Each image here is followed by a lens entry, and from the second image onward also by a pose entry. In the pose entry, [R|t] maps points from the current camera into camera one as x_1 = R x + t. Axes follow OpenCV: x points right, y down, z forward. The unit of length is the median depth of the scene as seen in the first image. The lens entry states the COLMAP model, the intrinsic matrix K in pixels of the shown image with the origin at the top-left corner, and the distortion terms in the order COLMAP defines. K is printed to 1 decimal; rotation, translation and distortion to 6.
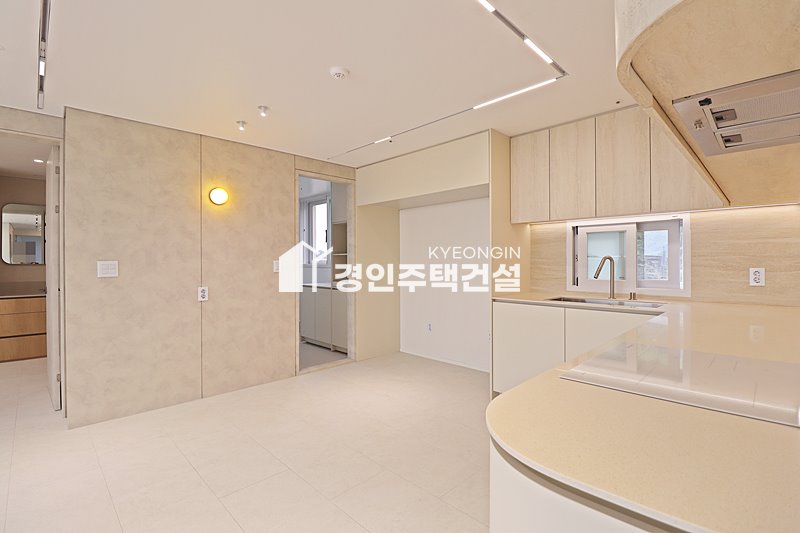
lens RADIAL K [[370.3, 0, 403.7], [0, 370.3, 262.7], [0, 0, 1]] dist [-0.000715, -0.013698]
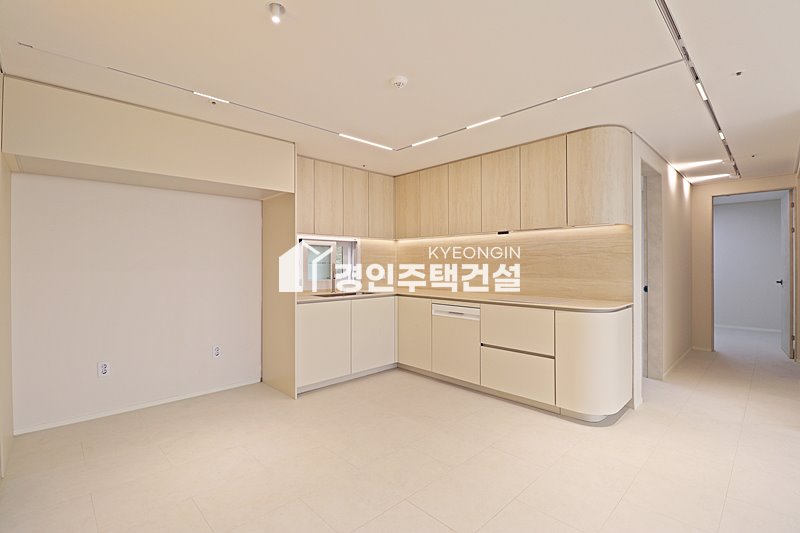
lens RADIAL K [[368.2, 0, 404.9], [0, 368.2, 263.8], [0, 0, 1]] dist [-0.001970, -0.011940]
pose [[0.011540, 0.007035, 0.999909, -0.837290], [0.005756, 0.999958, -0.007101, -0.002569], [-0.999917, 0.005838, 0.011499, 0.684796]]
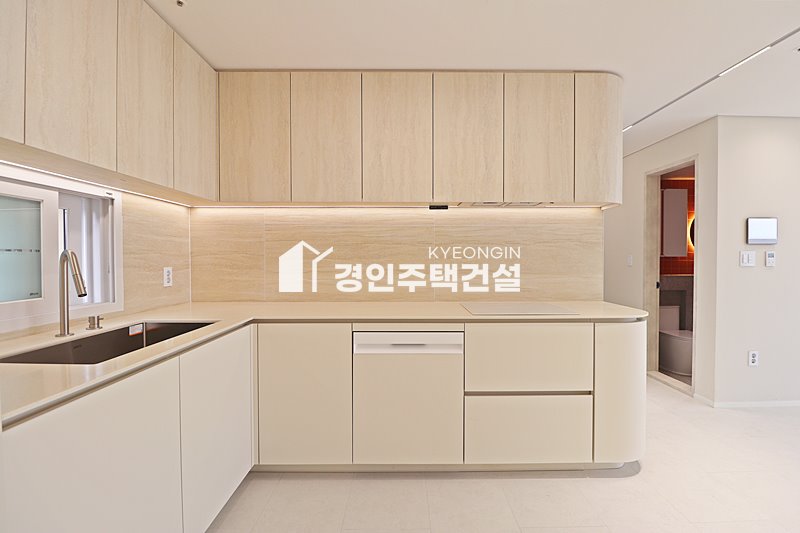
lens RADIAL K [[368.2, 0, 404.9], [0, 368.2, 263.8], [0, 0, 1]] dist [-0.001970, -0.011940]
pose [[-0.711712, -0.005842, 0.702447, -0.101074], [0.007580, 0.999843, 0.015996, -0.003984], [-0.702430, 0.016709, -0.711556, 0.995305]]
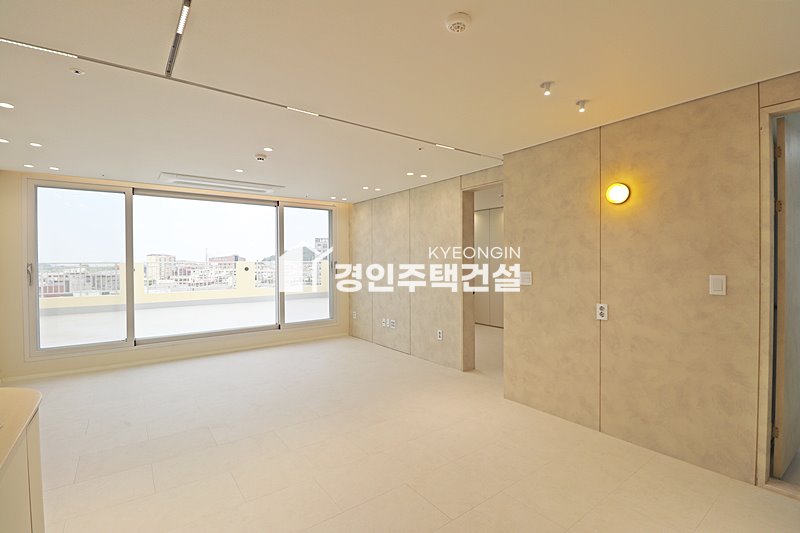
lens RADIAL K [[368.2, 0, 404.9], [0, 368.2, 263.8], [0, 0, 1]] dist [-0.001970, -0.011940]
pose [[-0.134067, 0.011354, -0.990907, 0.383882], [0.002260, 0.999935, 0.011152, -0.039729], [0.990970, -0.000744, -0.134084, 0.697714]]
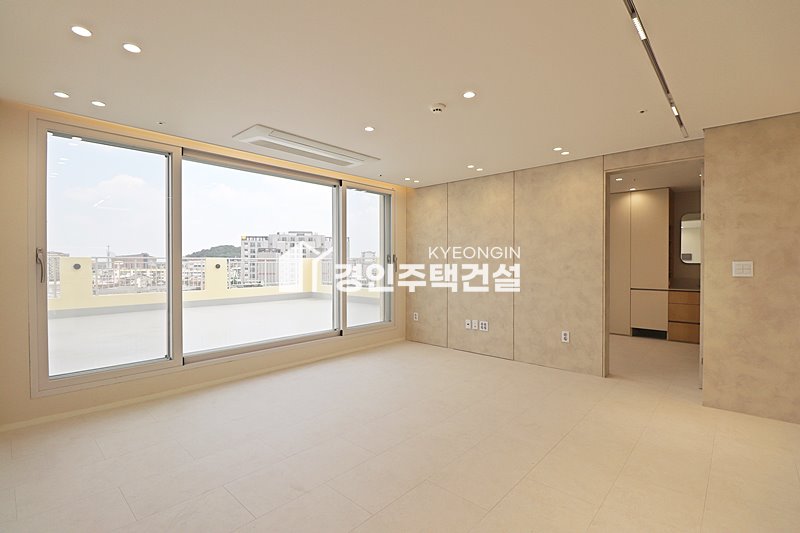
lens RADIAL K [[370.3, 0, 403.7], [0, 370.3, 262.7], [0, 0, 1]] dist [-0.000715, -0.013698]
pose [[0.048101, 0.006483, -0.998821, 0.172516], [-0.004251, 0.999971, 0.006286, -0.002905], [0.998833, 0.003943, 0.048127, -0.012826]]
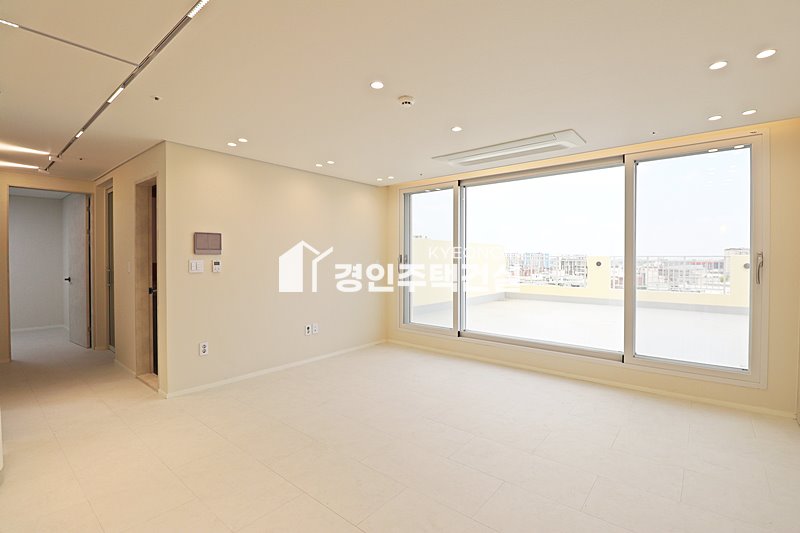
lens RADIAL K [[370.3, 0, 403.7], [0, 370.3, 262.7], [0, 0, 1]] dist [-0.000715, -0.013698]
pose [[-0.995129, 0.006277, -0.098381, -0.596540], [0.004638, 0.999847, 0.016883, -0.022790], [0.098472, 0.016344, -0.995006, 0.901701]]
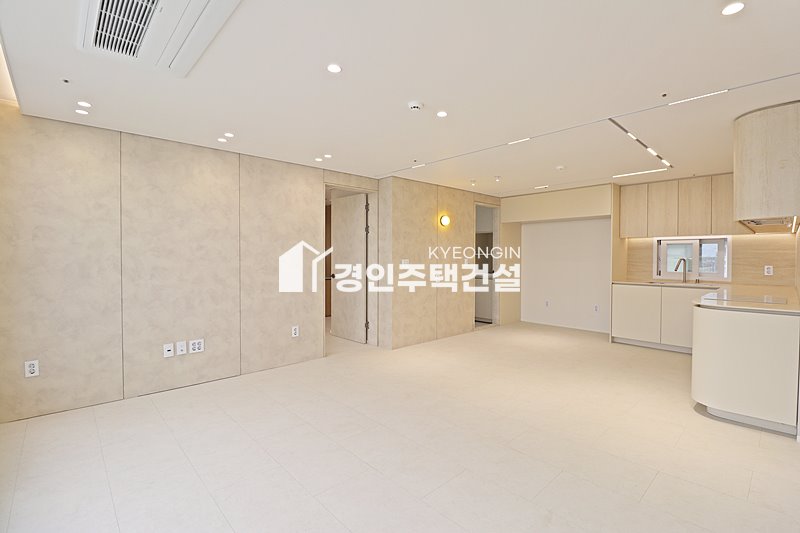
lens RADIAL K [[368.2, 0, 404.9], [0, 368.2, 263.8], [0, 0, 1]] dist [-0.001970, -0.011940]
pose [[0.999558, 0.007521, -0.028768, -0.681358], [-0.007050, 0.999840, 0.016470, -0.011189], [0.028887, -0.016260, 0.999450, -0.737443]]
